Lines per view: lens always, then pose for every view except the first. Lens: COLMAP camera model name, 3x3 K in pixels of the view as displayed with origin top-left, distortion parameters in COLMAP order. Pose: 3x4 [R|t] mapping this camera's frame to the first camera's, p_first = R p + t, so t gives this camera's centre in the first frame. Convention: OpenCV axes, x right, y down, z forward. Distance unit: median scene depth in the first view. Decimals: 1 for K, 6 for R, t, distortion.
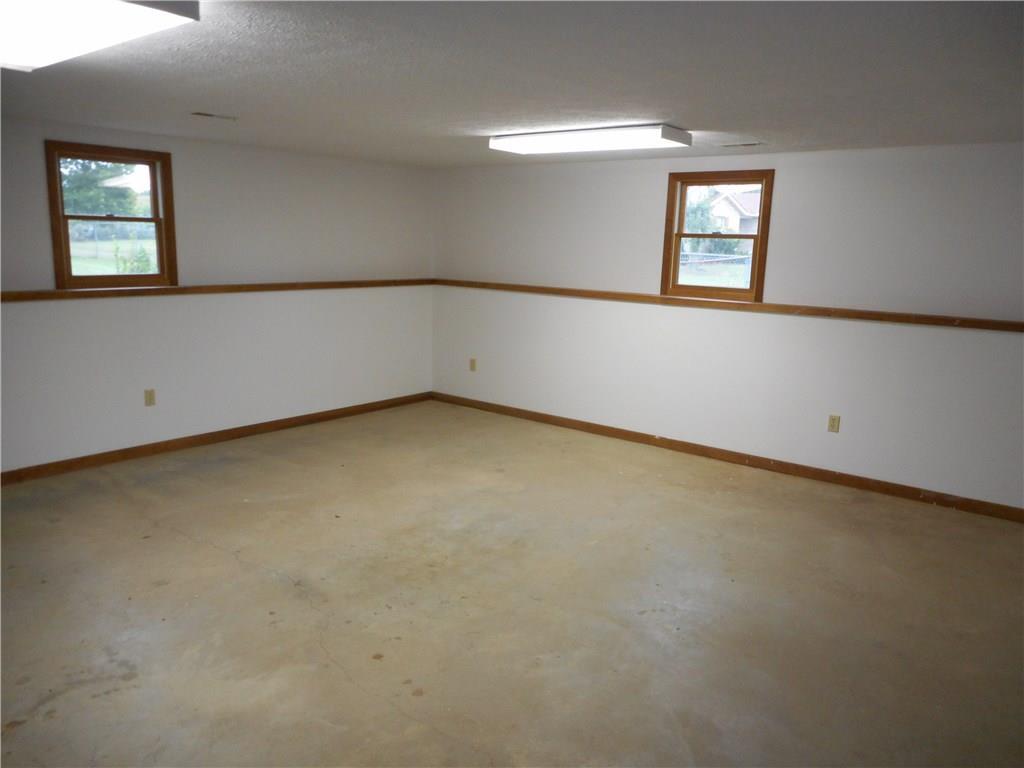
lens RADIAL K [[770.0, 0, 515.2], [0, 770.0, 384.0], [0, 0, 1]] dist [0.004942, 0.002034]
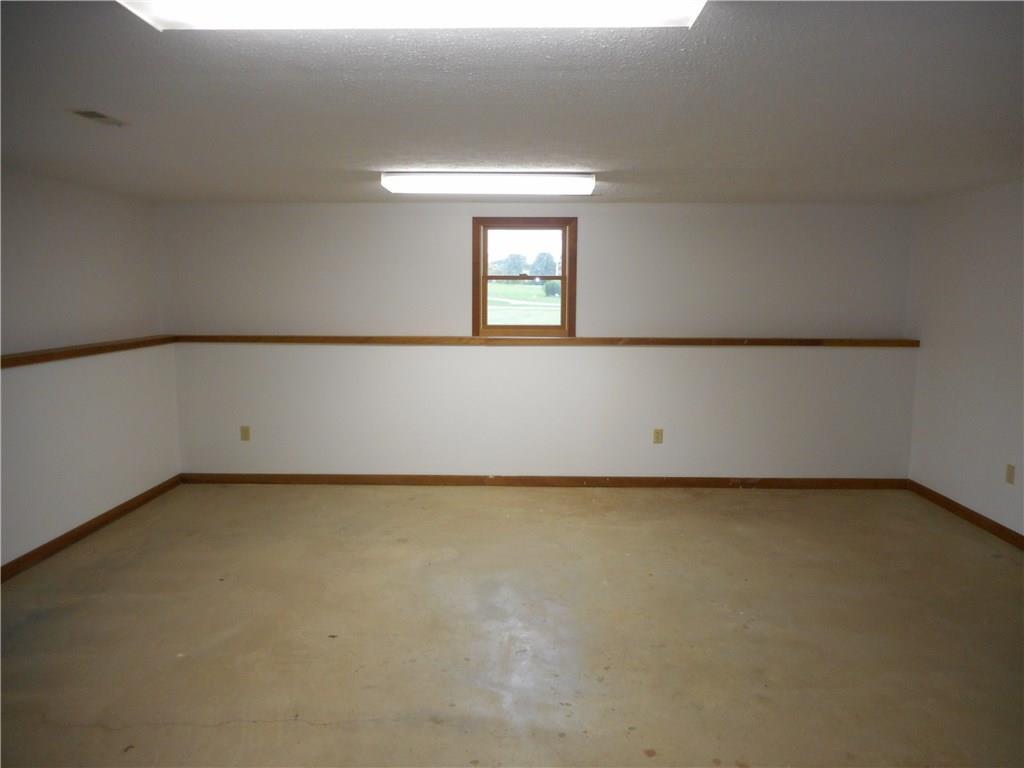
lens RADIAL K [[770.0, 0, 514.0], [0, 770.0, 383.8], [0, 0, 1]] dist [0.004942, 0.002034]
pose [[0.792570, -0.099814, 0.601556, -0.405359], [0.130531, 0.991416, -0.007477, -0.041655], [-0.595646, 0.084448, 0.798795, 0.178792]]
